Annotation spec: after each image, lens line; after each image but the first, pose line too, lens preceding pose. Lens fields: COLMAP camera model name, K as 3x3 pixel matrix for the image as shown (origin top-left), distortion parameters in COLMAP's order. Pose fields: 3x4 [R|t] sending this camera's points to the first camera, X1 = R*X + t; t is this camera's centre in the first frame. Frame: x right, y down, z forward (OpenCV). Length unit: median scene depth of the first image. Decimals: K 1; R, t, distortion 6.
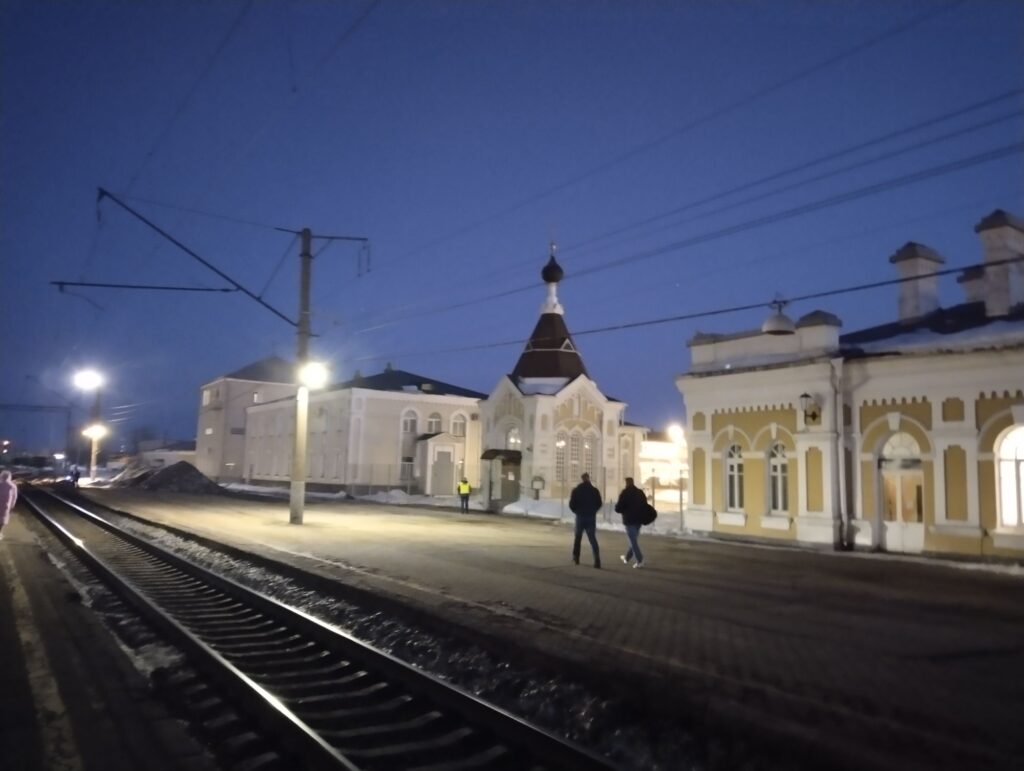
lens RADIAL K [[835.6, 0, 511.8], [0, 835.6, 367.1], [0, 0, 1]] dist [0.050272, -0.003362]
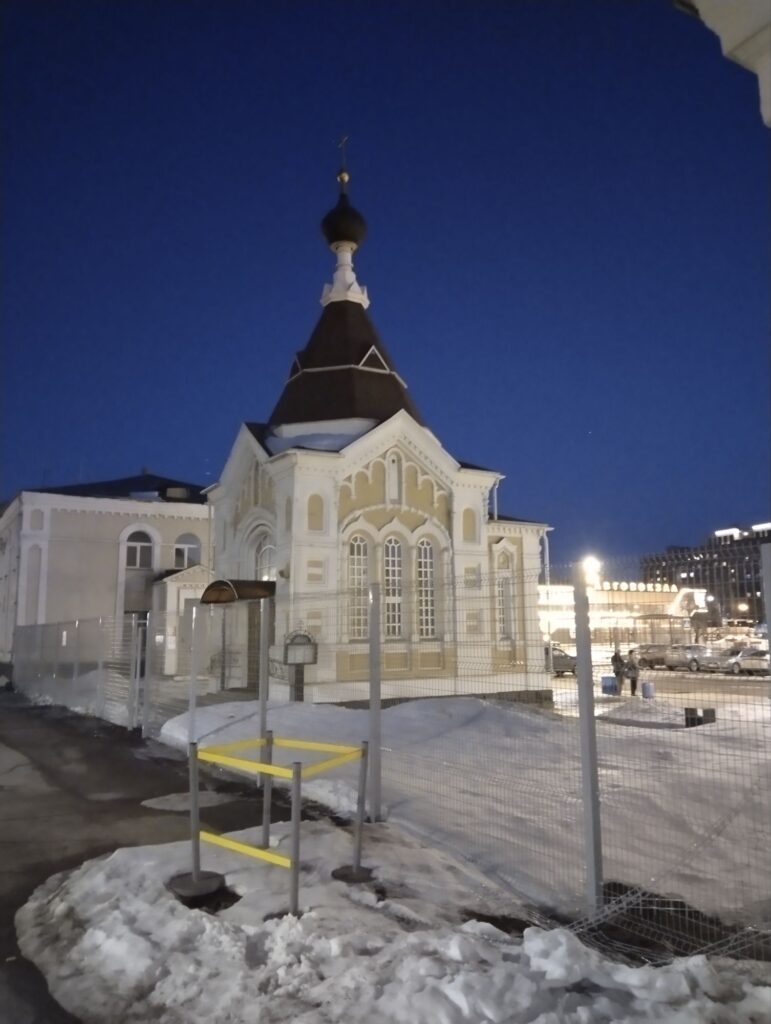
lens RADIAL K [[835.6, 0, 385.5], [0, 835.6, 512.0], [0, 0, 1]] dist [0.050272, -0.003362]
pose [[0.998421, -0.046533, -0.031459, 0.085819], [0.045969, 0.998773, -0.018427, 0.071976], [0.032278, 0.016952, 0.999335, 0.528106]]
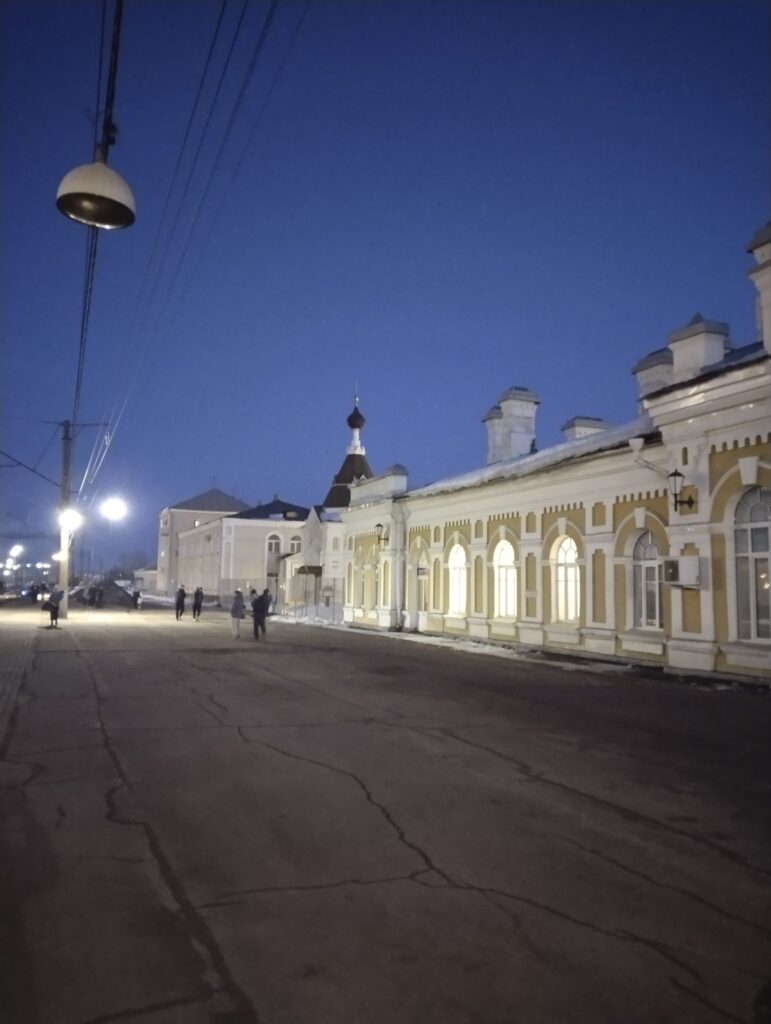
lens RADIAL K [[835.6, 0, 385.5], [0, 835.6, 512.0], [0, 0, 1]] dist [0.050272, -0.003362]
pose [[0.983034, -0.029357, -0.181057, 0.324356], [0.035648, 0.998865, 0.031592, -0.017291], [0.179924, -0.037510, 0.982965, -0.205499]]
